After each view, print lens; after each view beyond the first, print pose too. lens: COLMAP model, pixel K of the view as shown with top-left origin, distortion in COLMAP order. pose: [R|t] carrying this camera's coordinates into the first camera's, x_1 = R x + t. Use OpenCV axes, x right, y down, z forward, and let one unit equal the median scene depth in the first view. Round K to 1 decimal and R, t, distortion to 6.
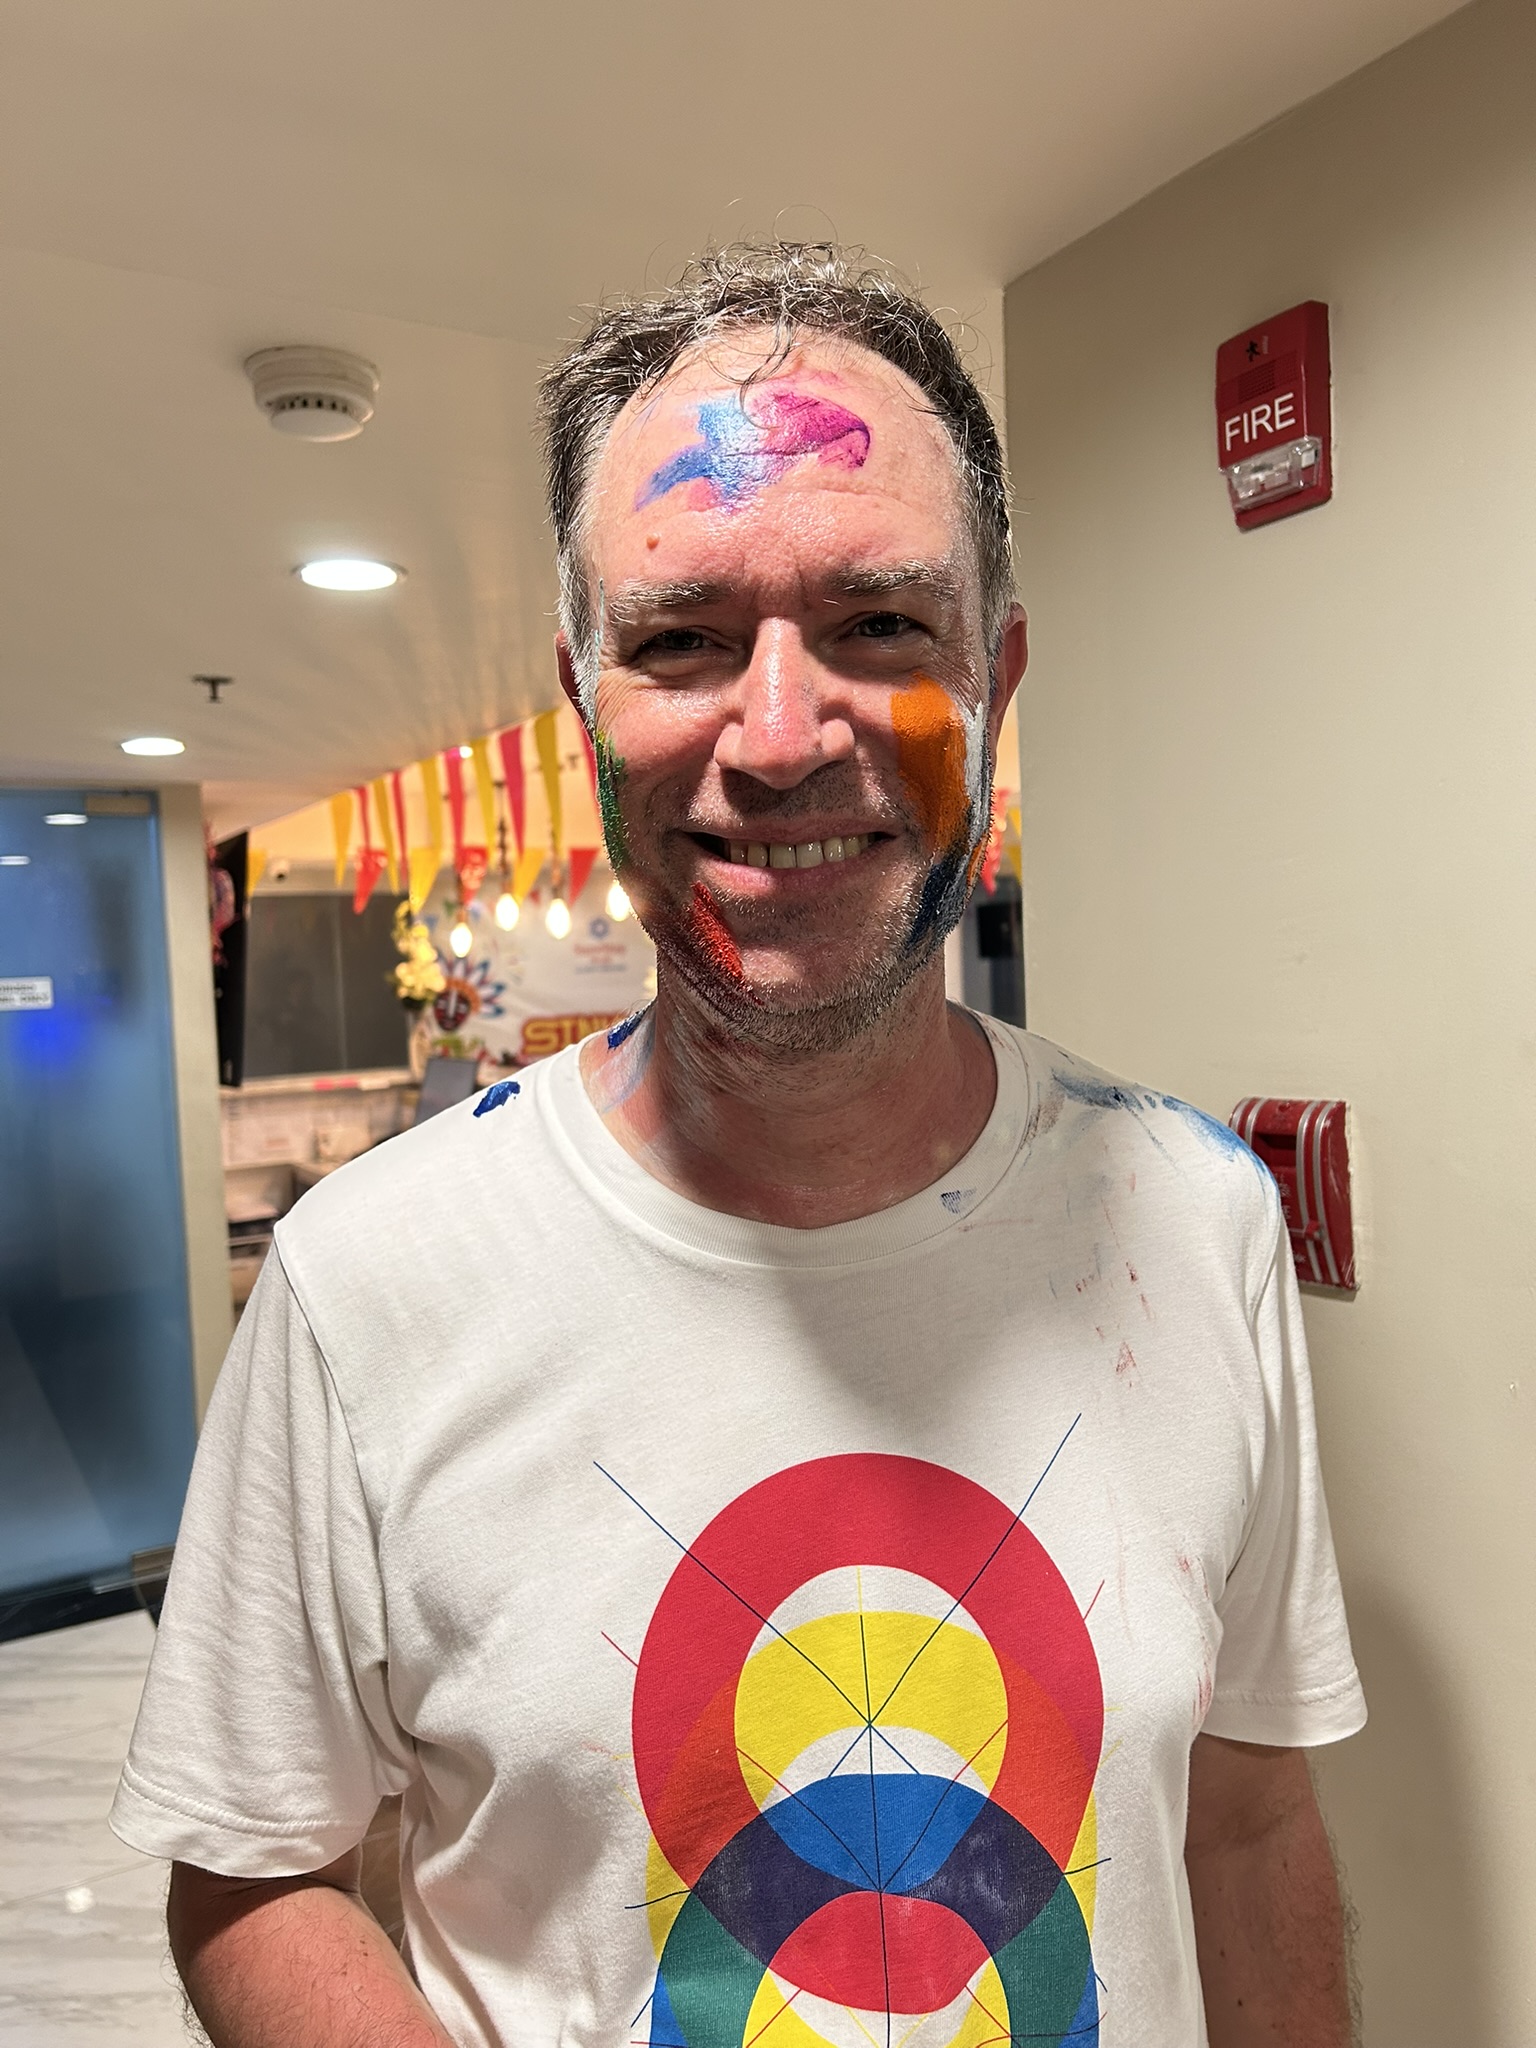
lens RADIAL K [[1550.7, 0, 768.2], [0, 1550.7, 1024.6], [0, 0, 1]] dist [0.043197, -0.002232]
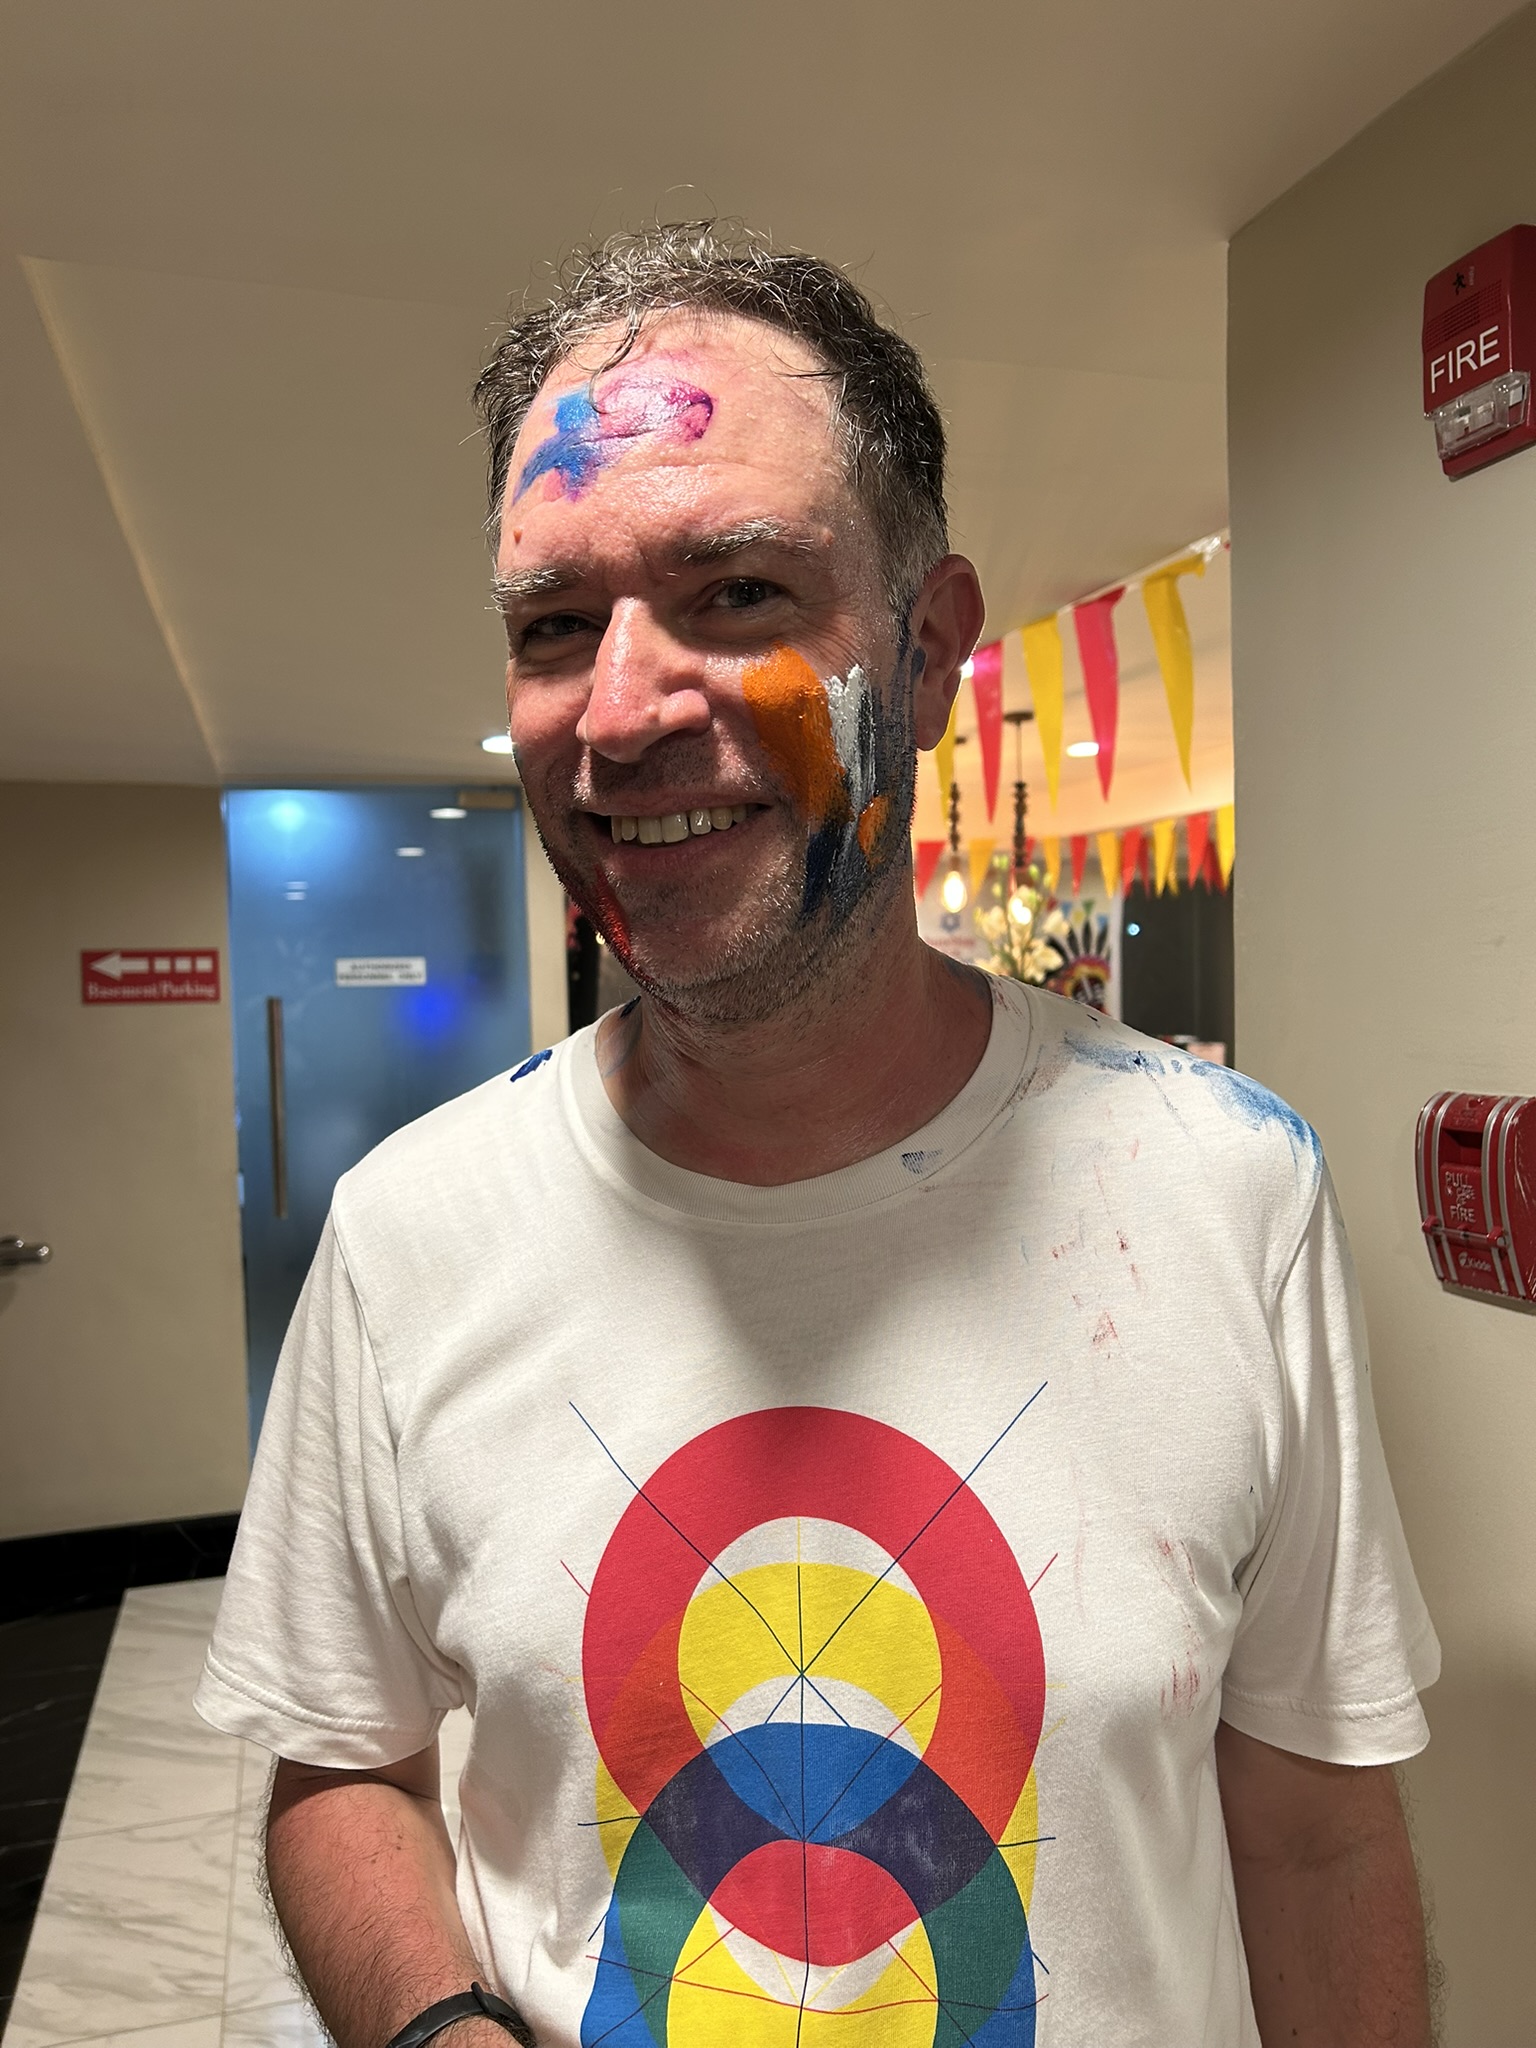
lens RADIAL K [[1562.1, 0, 765.3], [0, 1562.1, 993.5], [0, 0, 1]] dist [0.050202, -0.070859]
pose [[0.962305, -0.015578, -0.271528, 0.307618], [0.006293, 0.999366, -0.035033, 0.040156], [0.271901, 0.032004, 0.961793, -0.001351]]
